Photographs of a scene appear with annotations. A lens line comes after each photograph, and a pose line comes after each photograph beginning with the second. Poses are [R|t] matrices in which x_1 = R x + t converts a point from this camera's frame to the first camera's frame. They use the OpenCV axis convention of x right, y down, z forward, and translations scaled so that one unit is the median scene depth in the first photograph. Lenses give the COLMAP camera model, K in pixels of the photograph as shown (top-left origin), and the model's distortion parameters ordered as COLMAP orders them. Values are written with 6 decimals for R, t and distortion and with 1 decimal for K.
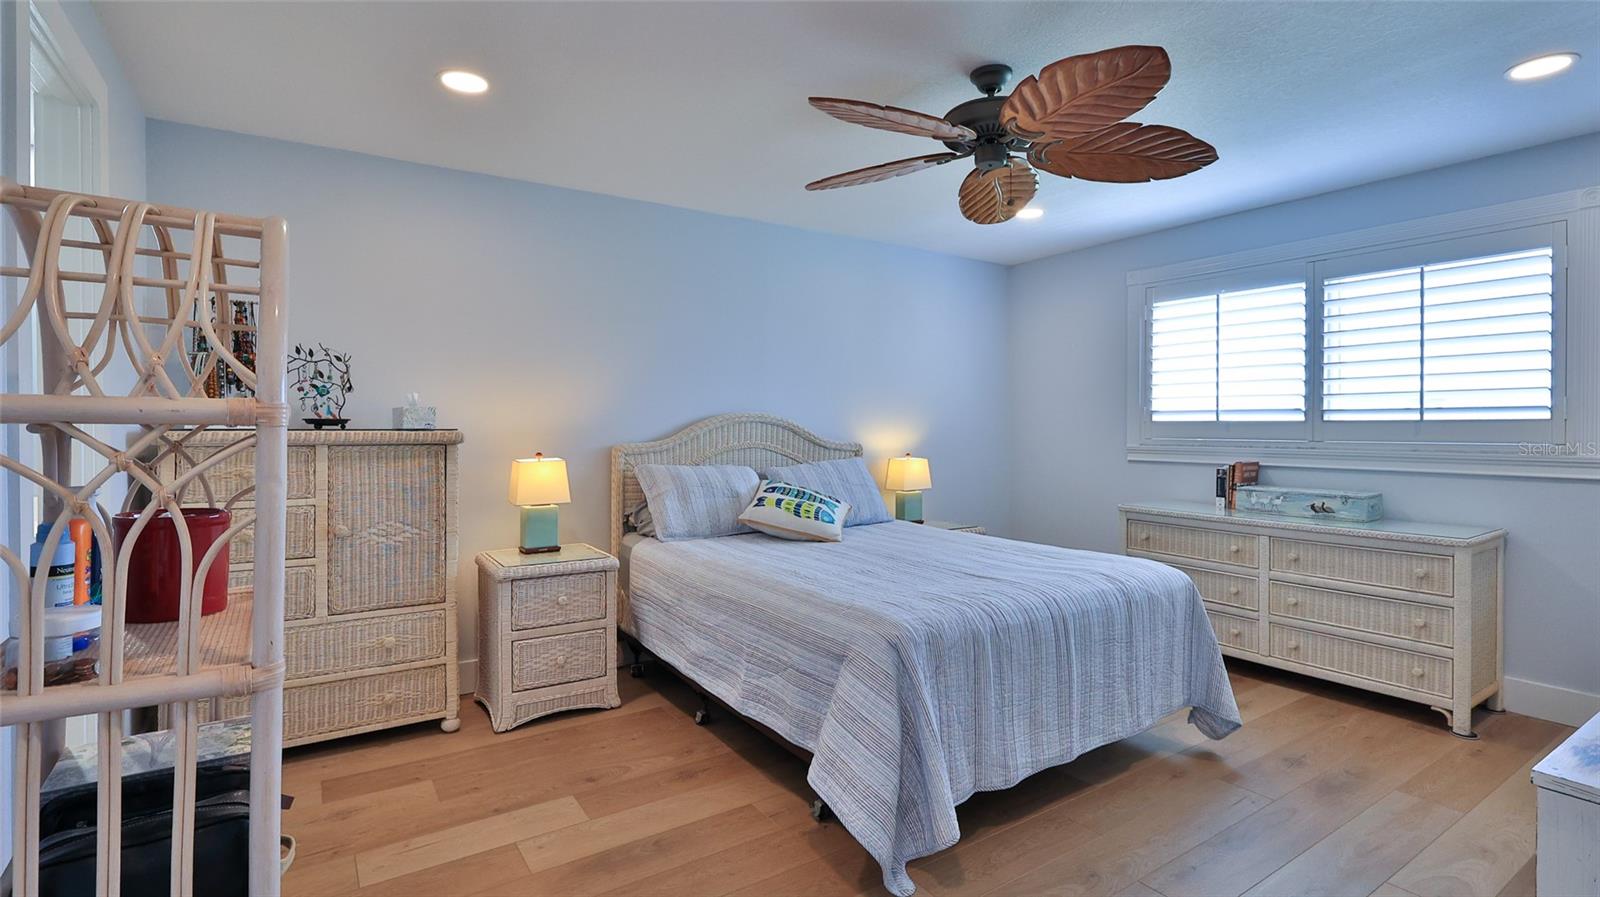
lens RADIAL K [[747.9, 0, 803.3], [0, 747.9, 415.8], [0, 0, 1]] dist [0.013934, -0.000096]
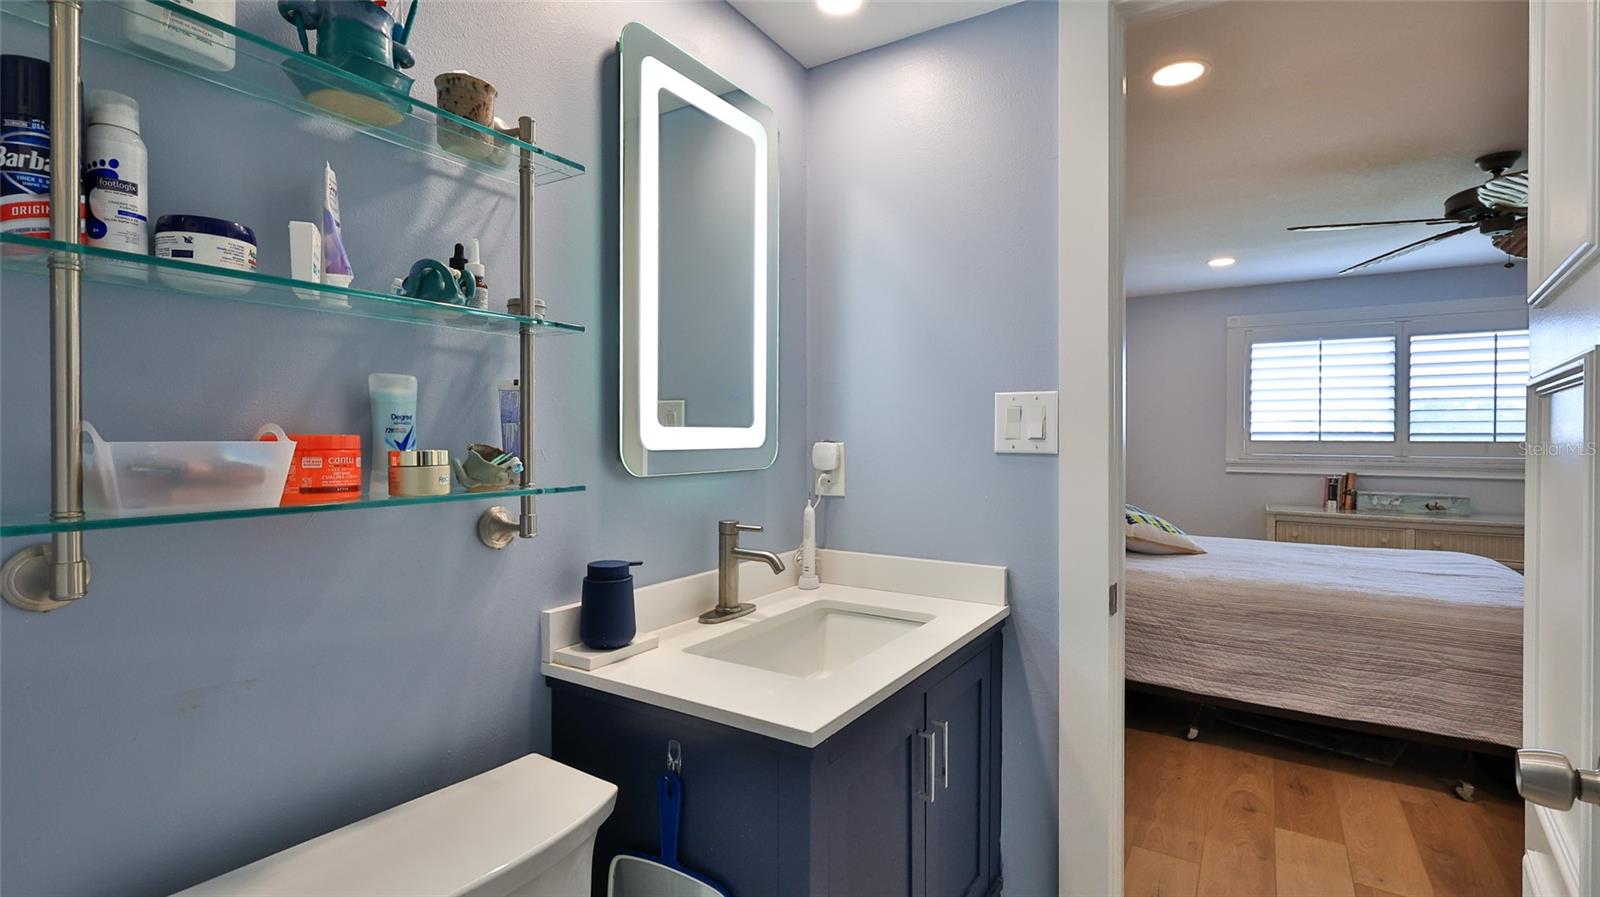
lens RADIAL K [[715.8, 0, 806.4], [0, 715.8, 442.0], [0, 0, 1]] dist [0.001248, -0.000009]
pose [[0.915594, 0.003810, 0.402086, -0.837897], [-0.010021, 0.999861, 0.013344, 0.001148], [-0.401980, -0.016247, 0.915504, 0.275551]]
